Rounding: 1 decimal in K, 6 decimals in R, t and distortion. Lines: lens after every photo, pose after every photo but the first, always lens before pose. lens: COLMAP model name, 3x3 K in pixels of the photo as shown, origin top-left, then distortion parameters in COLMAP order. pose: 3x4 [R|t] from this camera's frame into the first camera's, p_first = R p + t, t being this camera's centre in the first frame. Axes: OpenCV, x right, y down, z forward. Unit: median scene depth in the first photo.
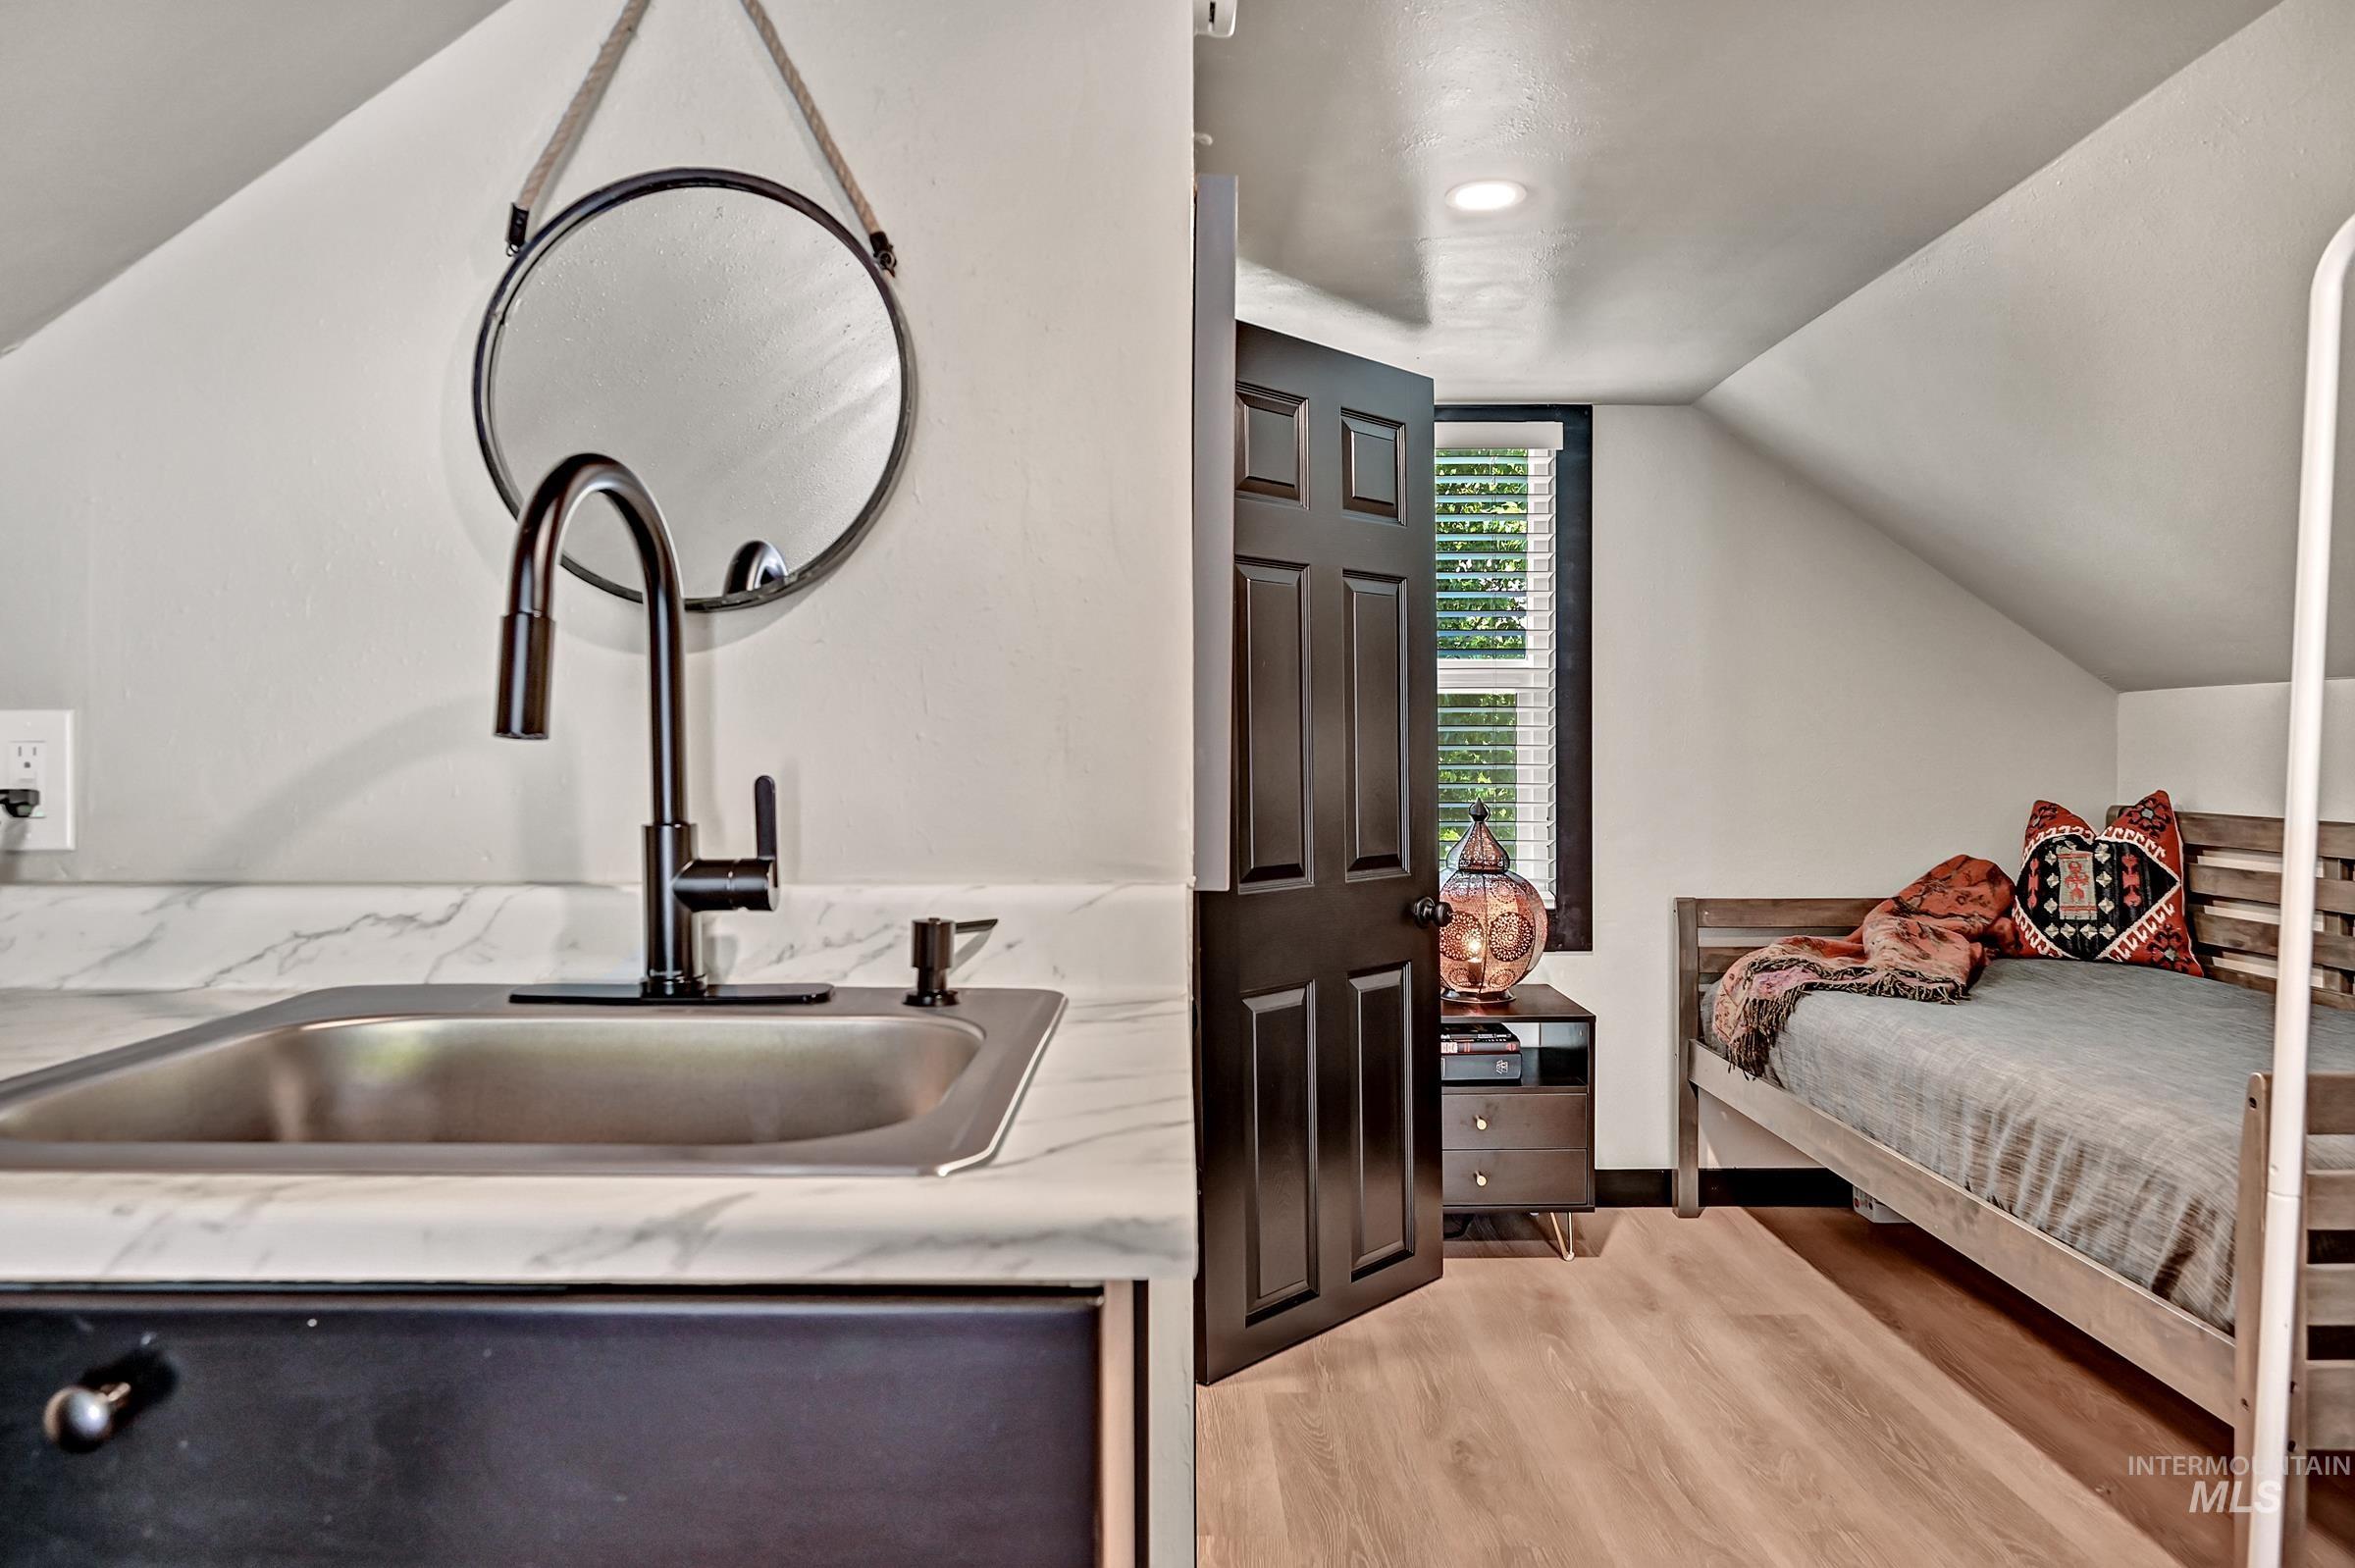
lens RADIAL K [[1495.7, 0, 1177.8], [0, 1495.7, 782.5], [0, 0, 1]] dist [0.000622, 0.000019]
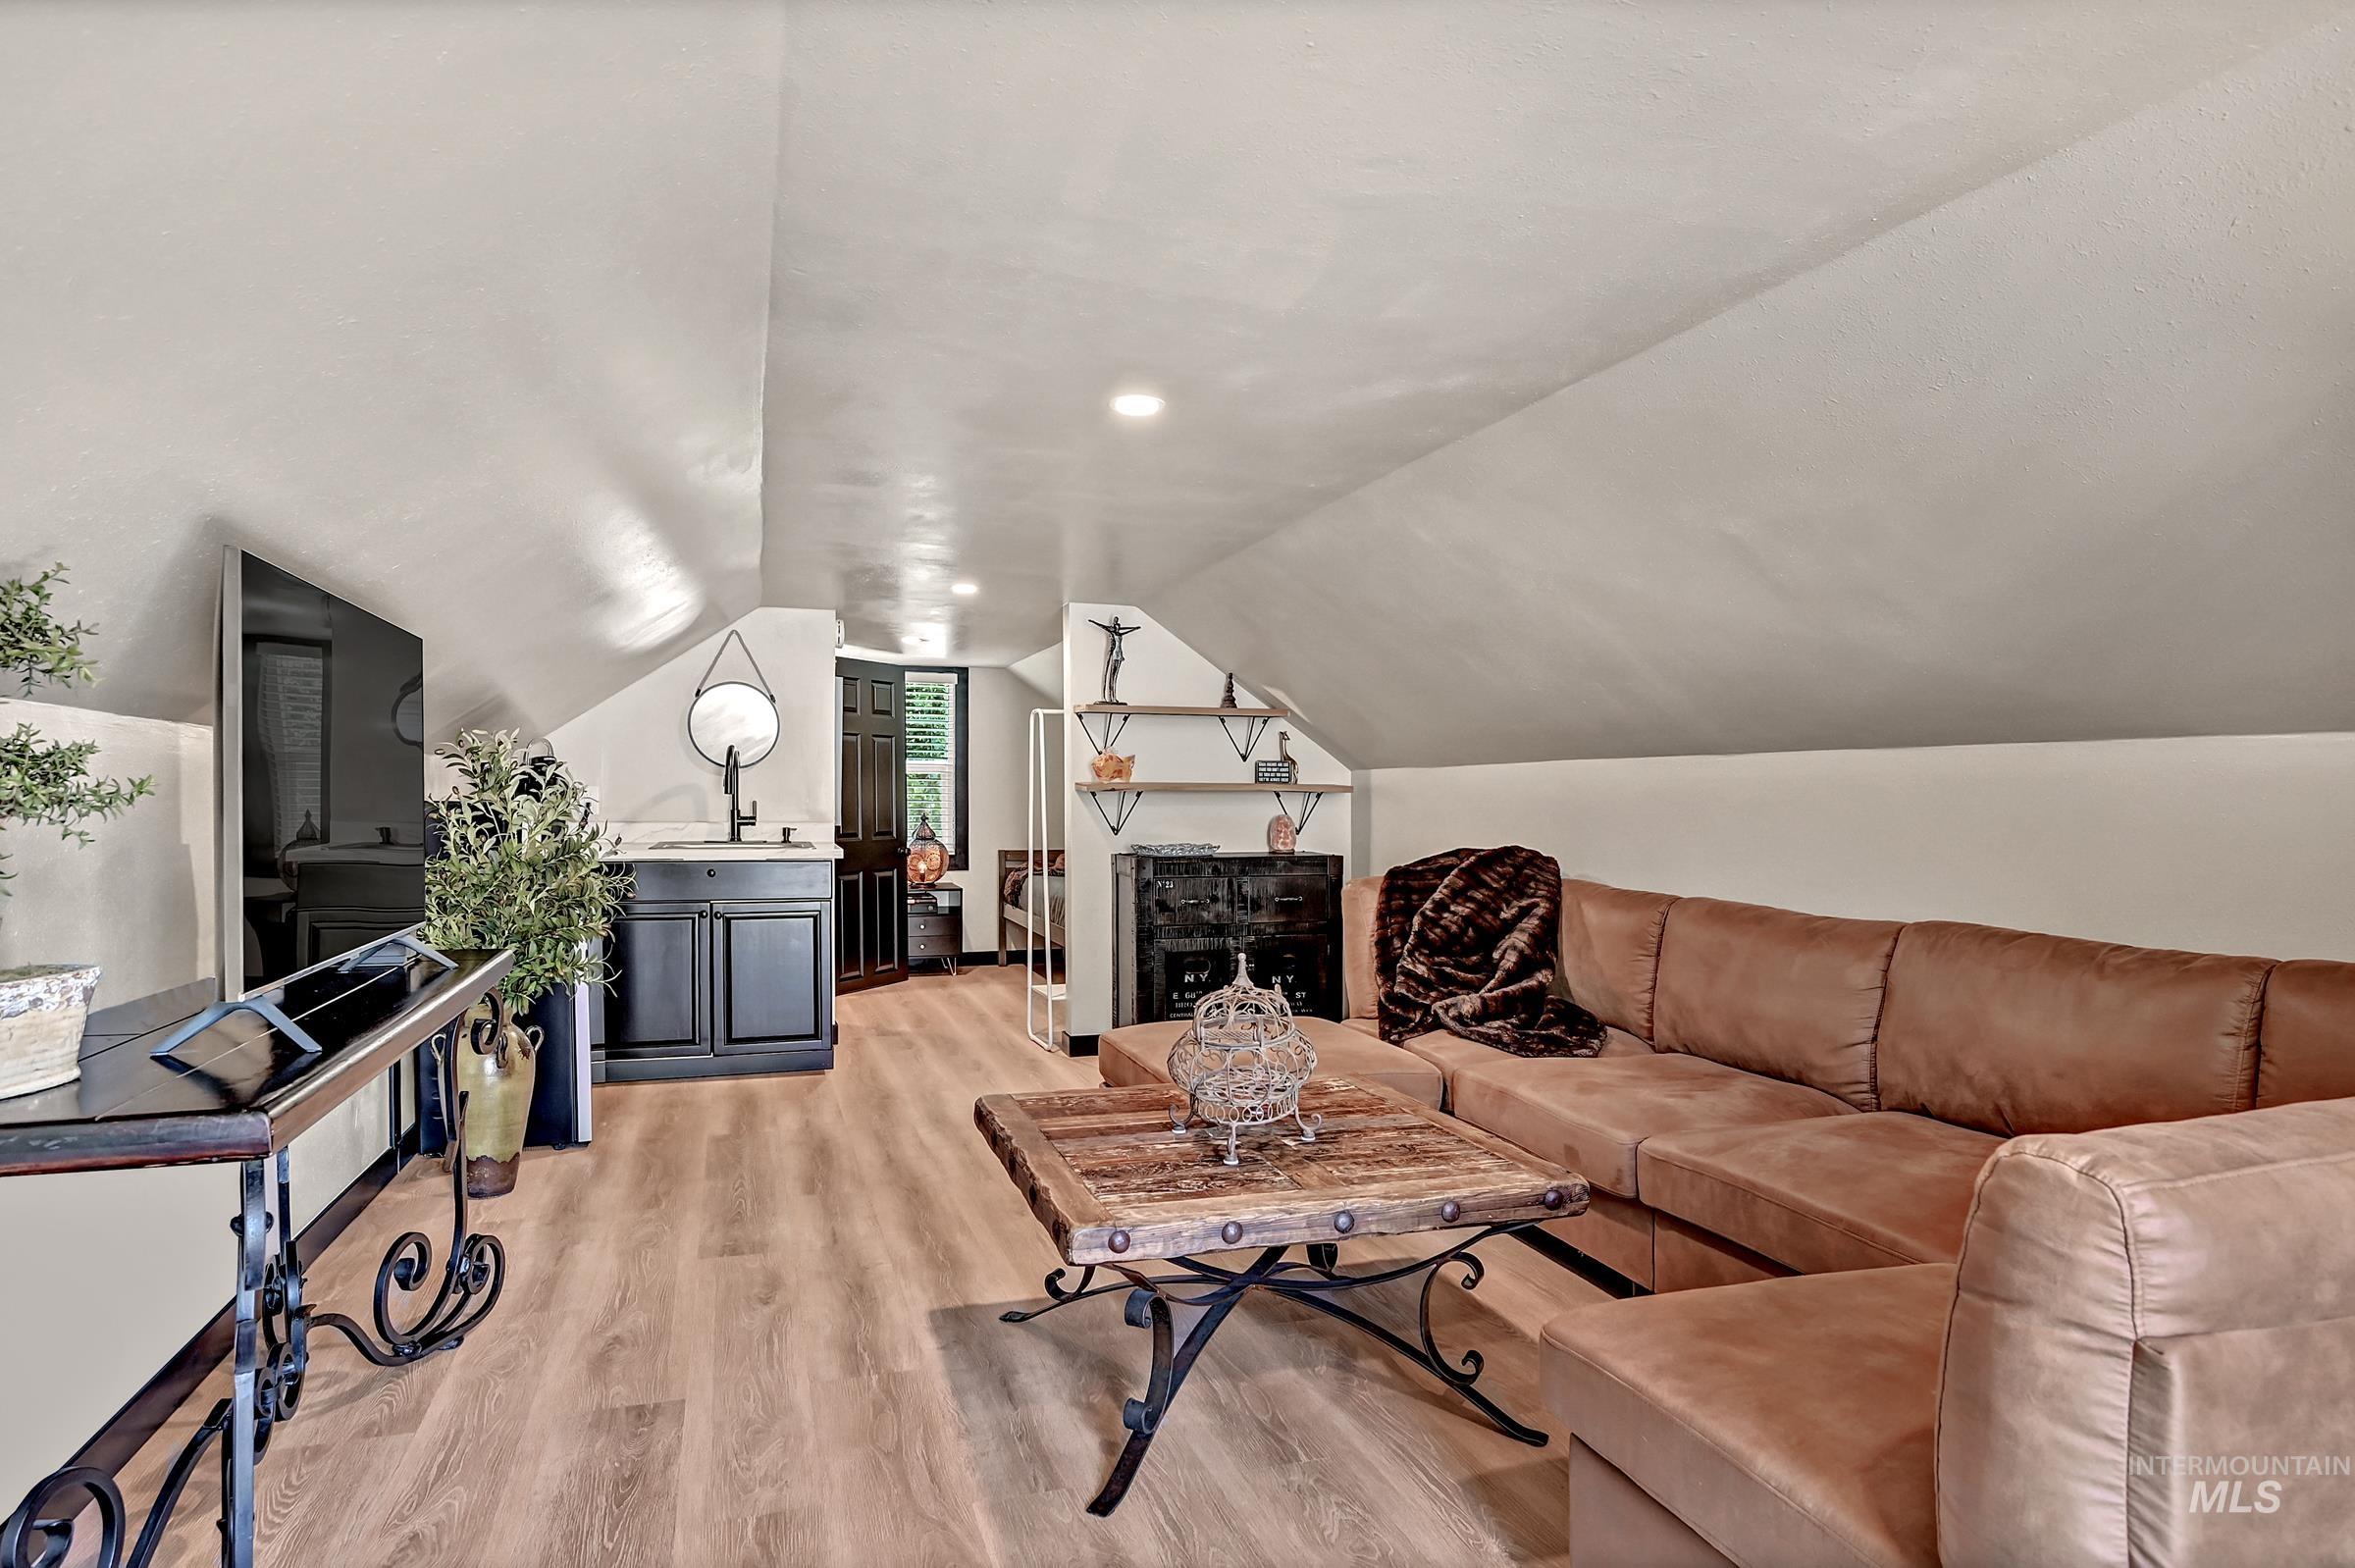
lens RADIAL K [[1293.4, 0, 1175.8], [0, 1293.4, 793.4], [0, 0, 1]] dist [0.000002, 0.000012]
pose [[0.947318, 0.009517, 0.320152, -0.116312], [-0.003614, 0.999812, -0.019027, 0.018545], [-0.320273, 0.016868, 0.947175, -1.361067]]
